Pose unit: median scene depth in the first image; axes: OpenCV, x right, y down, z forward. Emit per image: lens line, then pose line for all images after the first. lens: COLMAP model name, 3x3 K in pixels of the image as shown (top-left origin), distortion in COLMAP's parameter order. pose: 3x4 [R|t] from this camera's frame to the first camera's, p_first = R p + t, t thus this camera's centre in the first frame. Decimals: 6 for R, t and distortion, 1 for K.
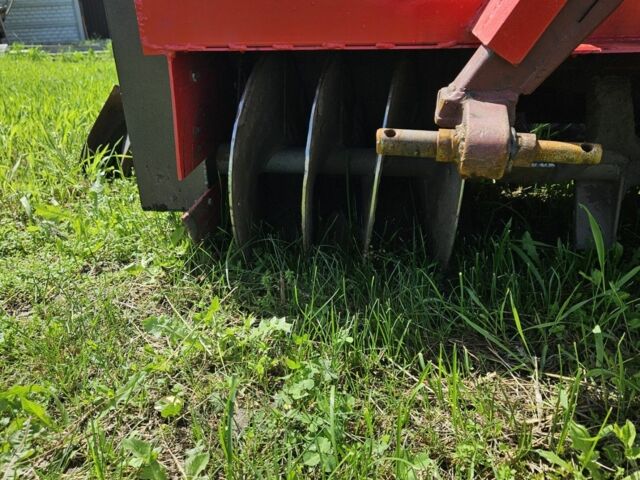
lens RADIAL K [[580.4, 0, 320.0], [0, 580.4, 240.0], [0, 0, 1]] dist [0.174637, -0.233511]
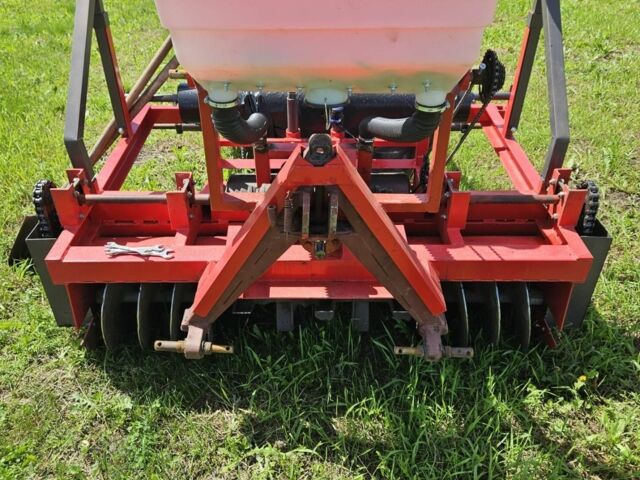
lens RADIAL K [[580.4, 0, 320.0], [0, 580.4, 240.0], [0, 0, 1]] dist [0.174637, -0.233511]
pose [[0.988405, -0.071725, 0.133830, 0.457282], [0.045639, 0.980978, 0.188680, -0.993268], [-0.144817, -0.180384, 0.972877, -1.457626]]
